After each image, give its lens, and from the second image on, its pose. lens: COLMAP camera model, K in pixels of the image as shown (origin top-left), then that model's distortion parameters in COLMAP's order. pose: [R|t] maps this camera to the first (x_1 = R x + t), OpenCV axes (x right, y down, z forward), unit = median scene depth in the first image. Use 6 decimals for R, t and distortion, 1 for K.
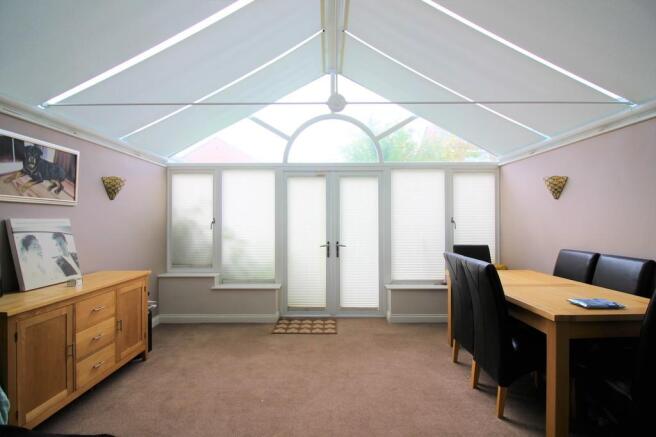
lens RADIAL K [[304.5, 0, 328.8], [0, 304.5, 217.3], [0, 0, 1]] dist [-0.020573, -0.000551]
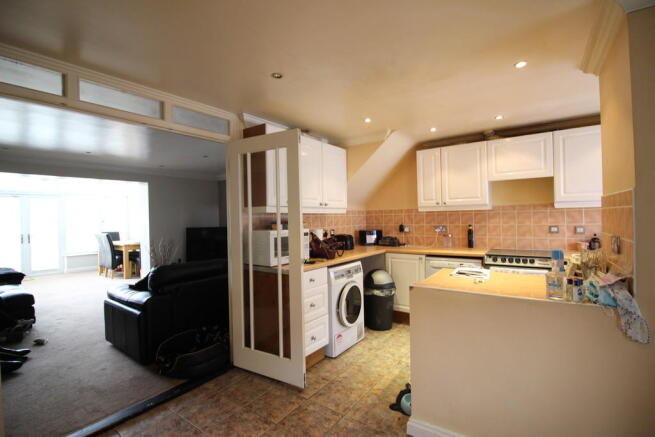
lens RADIAL K [[304.1, 0, 328.3], [0, 304.1, 217.3], [0, 0, 1]] dist [-0.020573, -0.000551]
pose [[0.578547, -0.010774, 0.815578, -0.390449], [0.011304, 0.999923, 0.005191, -0.009801], [-0.815571, 0.006216, 0.578624, -1.496793]]
